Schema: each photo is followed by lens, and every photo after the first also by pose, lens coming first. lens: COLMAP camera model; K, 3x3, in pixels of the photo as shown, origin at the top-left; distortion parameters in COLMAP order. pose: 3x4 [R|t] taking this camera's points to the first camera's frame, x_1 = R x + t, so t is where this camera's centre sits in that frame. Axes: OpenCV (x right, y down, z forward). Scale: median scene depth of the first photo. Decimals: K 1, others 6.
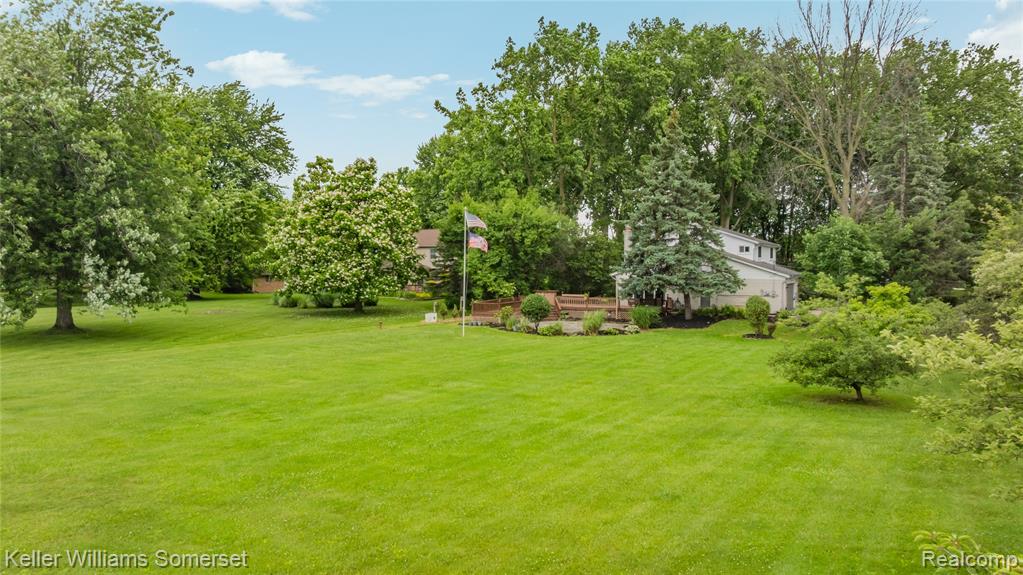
lens RADIAL K [[735.4, 0, 504.9], [0, 735.4, 288.2], [0, 0, 1]] dist [-0.010697, -0.002079]
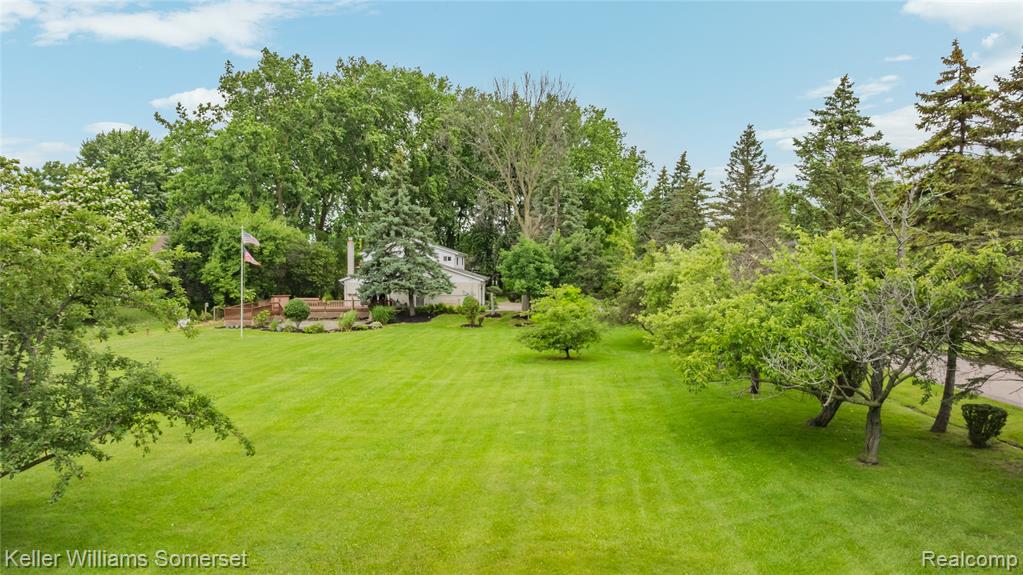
lens RADIAL K [[757.8, 0, 508.6], [0, 757.8, 288.2], [0, 0, 1]] dist [-0.006646, 0.003781]
pose [[0.884143, -0.020480, 0.466767, -0.212808], [0.019532, 0.999786, 0.006870, -0.010379], [-0.466808, 0.003043, 0.884354, -0.226490]]
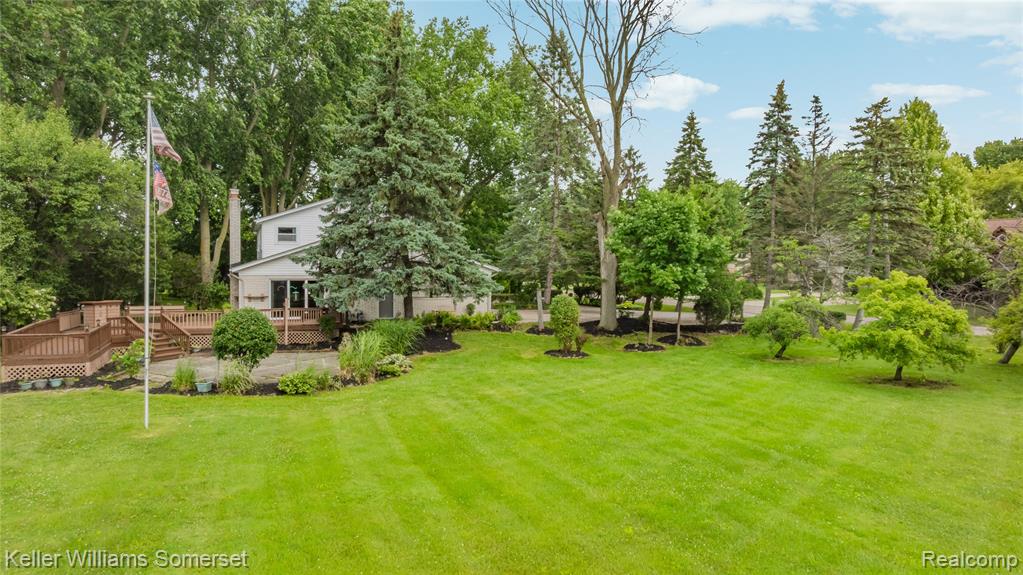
lens RADIAL K [[735.4, 0, 504.9], [0, 735.4, 288.2], [0, 0, 1]] dist [-0.010697, -0.002079]
pose [[0.626021, -0.025182, 0.779400, -0.209694], [0.027101, 0.999577, 0.010529, -0.005237], [-0.779335, 0.014531, 0.626439, 0.537460]]
